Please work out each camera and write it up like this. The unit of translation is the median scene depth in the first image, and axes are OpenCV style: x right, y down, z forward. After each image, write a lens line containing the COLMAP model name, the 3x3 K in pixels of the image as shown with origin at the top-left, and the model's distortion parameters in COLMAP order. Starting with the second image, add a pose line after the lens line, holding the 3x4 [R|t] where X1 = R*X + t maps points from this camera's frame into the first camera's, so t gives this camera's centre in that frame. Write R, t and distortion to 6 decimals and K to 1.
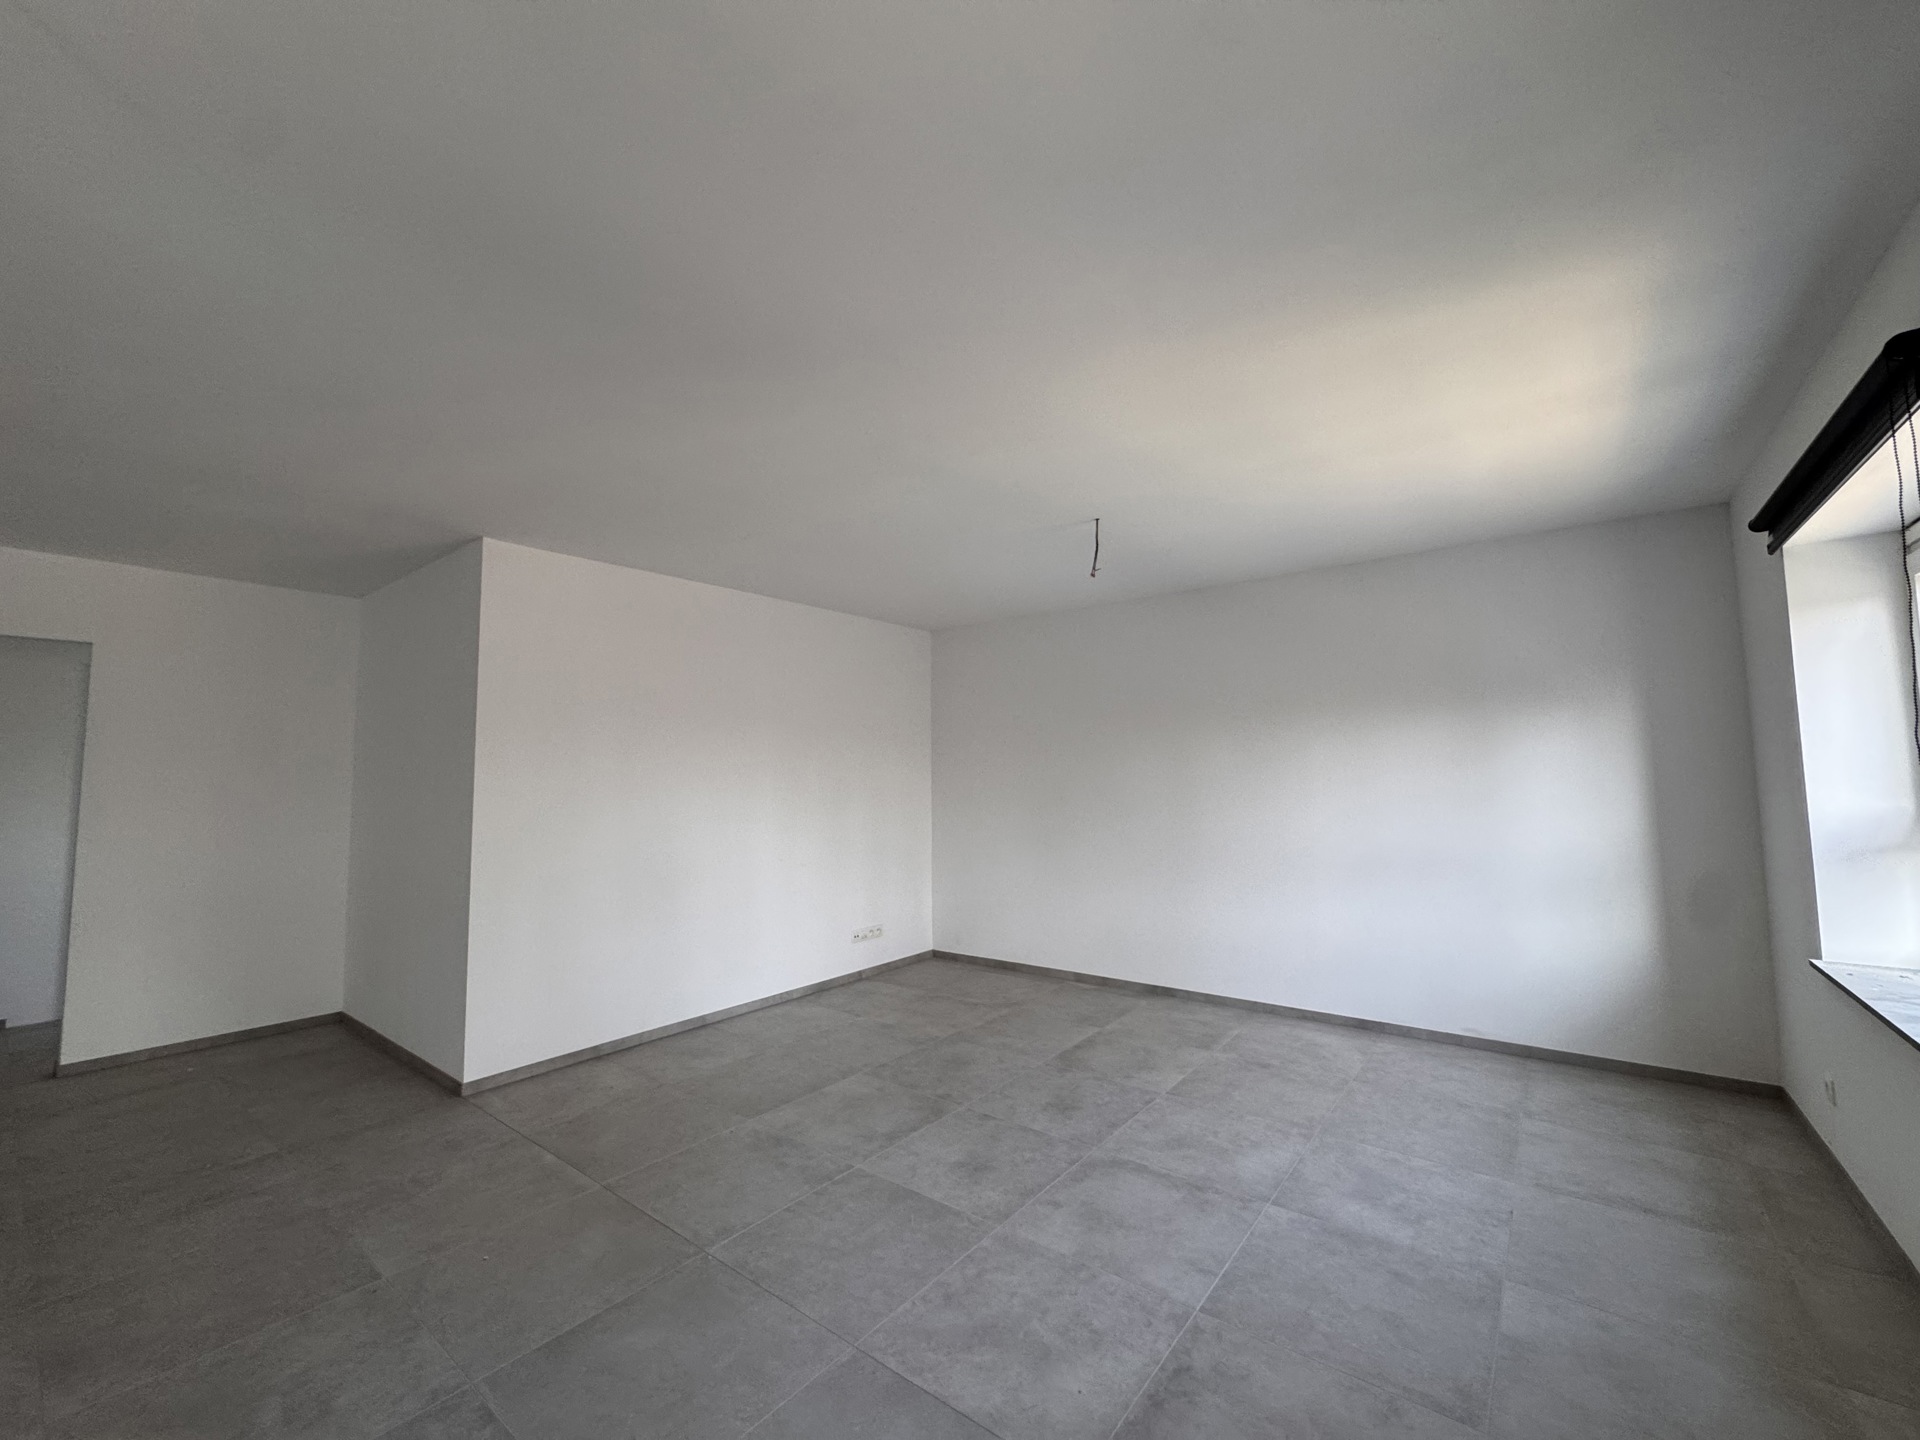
lens RADIAL K [[764.4, 0, 958.0], [0, 764.4, 716.8], [0, 0, 1]] dist [-0.006313, 0.000032]
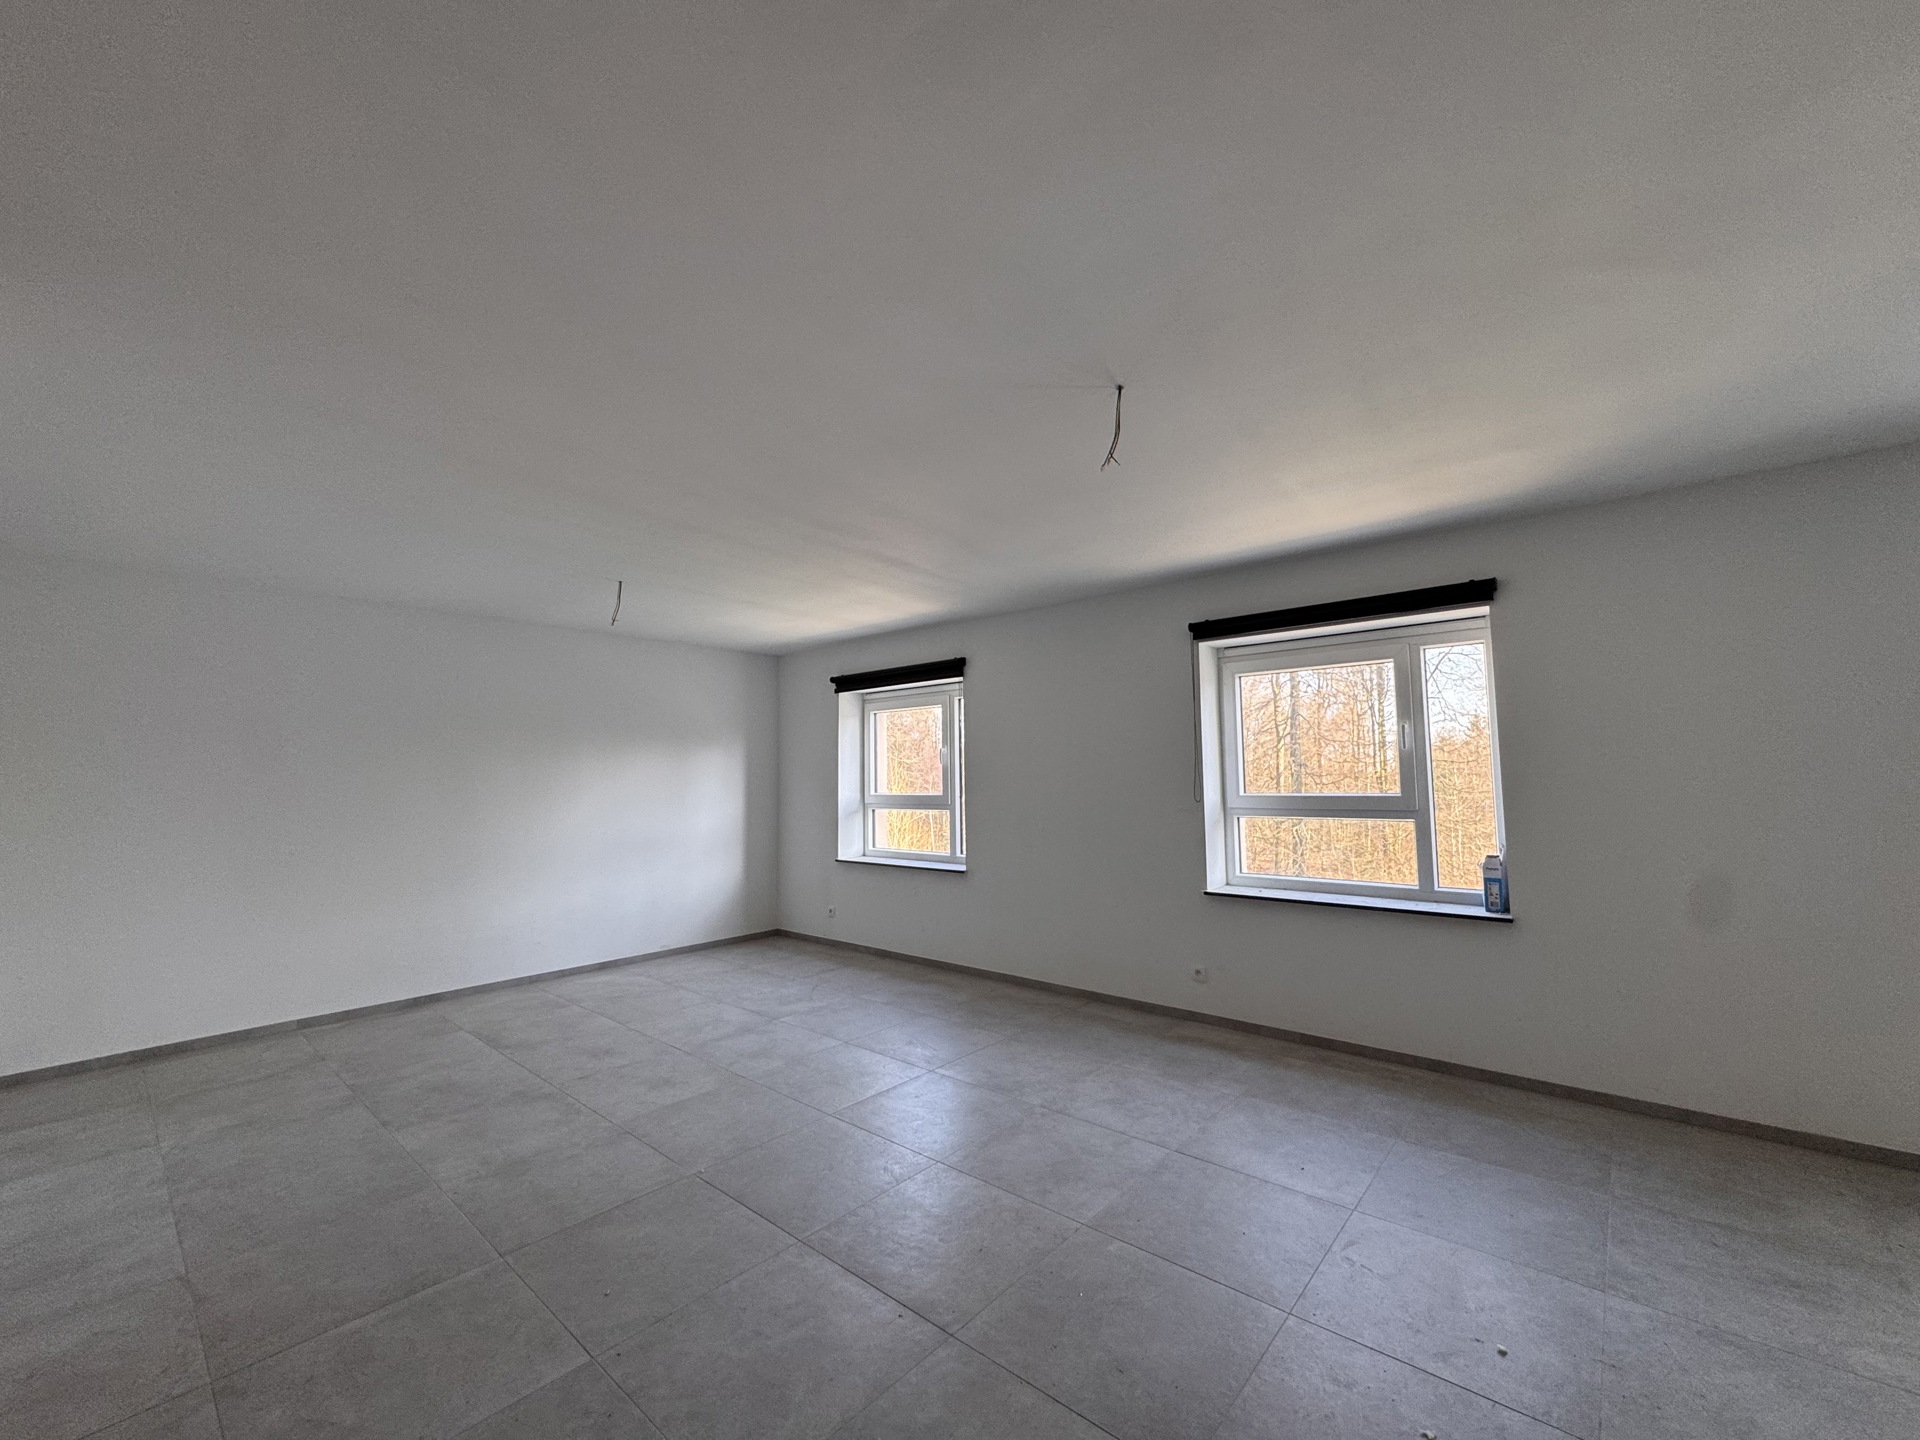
lens RADIAL K [[767.3, 0, 959.4], [0, 767.3, 716.5], [0, 0, 1]] dist [-0.001519, -0.000139]
pose [[0.051432, 0.090316, 0.994584, -1.139932], [-0.067799, 0.993920, -0.086750, 0.037709], [-0.996372, -0.062970, 0.057243, 0.393365]]
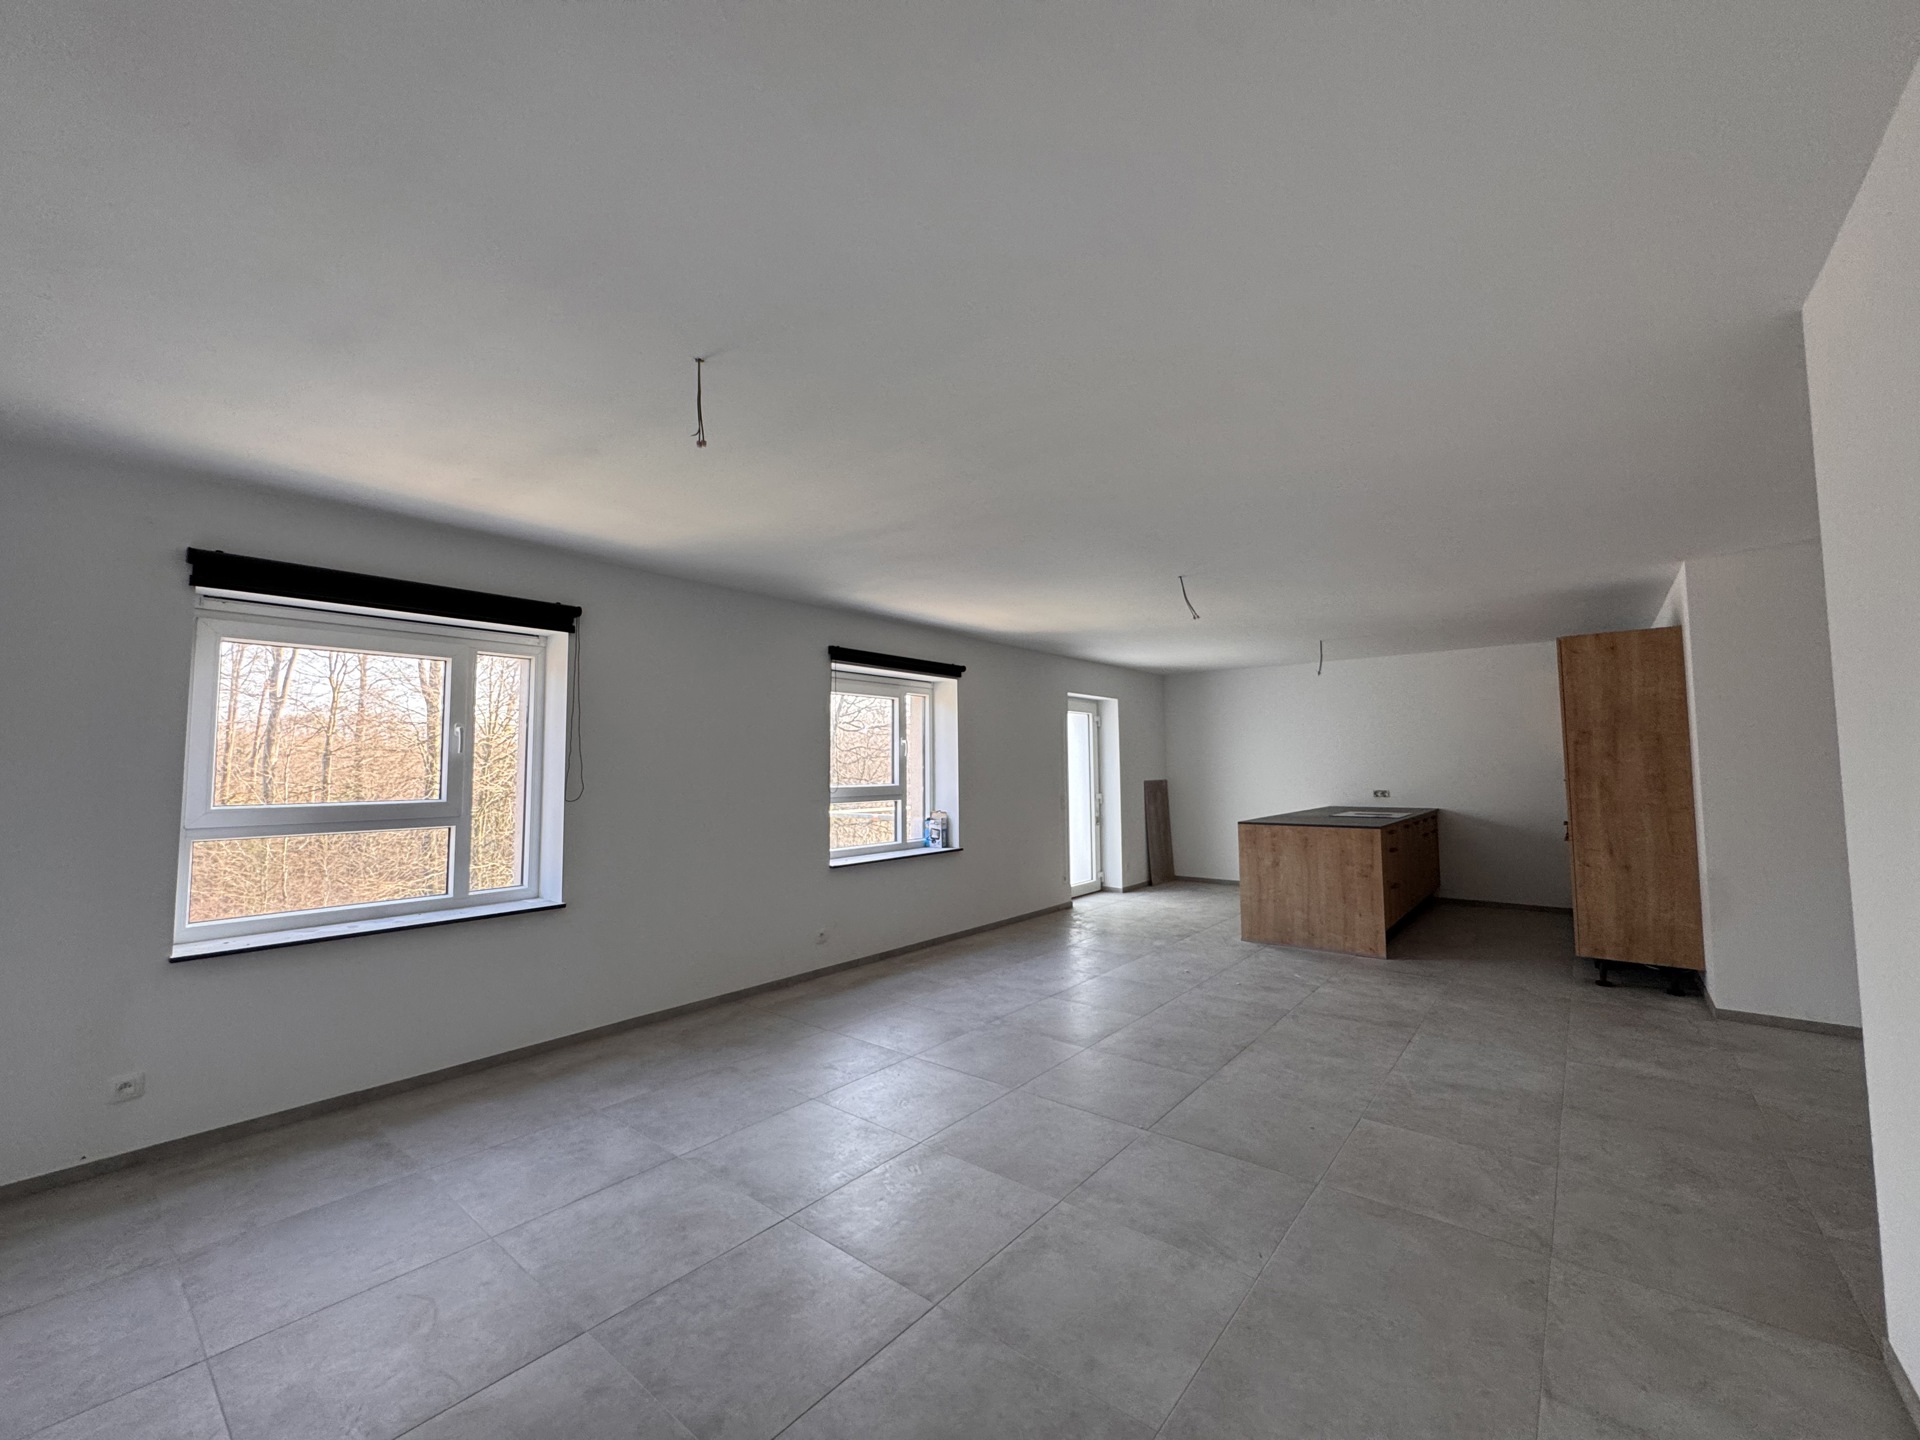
lens RADIAL K [[767.3, 0, 959.4], [0, 767.3, 716.5], [0, 0, 1]] dist [-0.001519, -0.000139]
pose [[-0.999557, 0.023774, 0.017886, -0.033970], [0.020821, 0.988426, -0.150269, 0.135222], [-0.021251, -0.149830, -0.988483, 1.730652]]
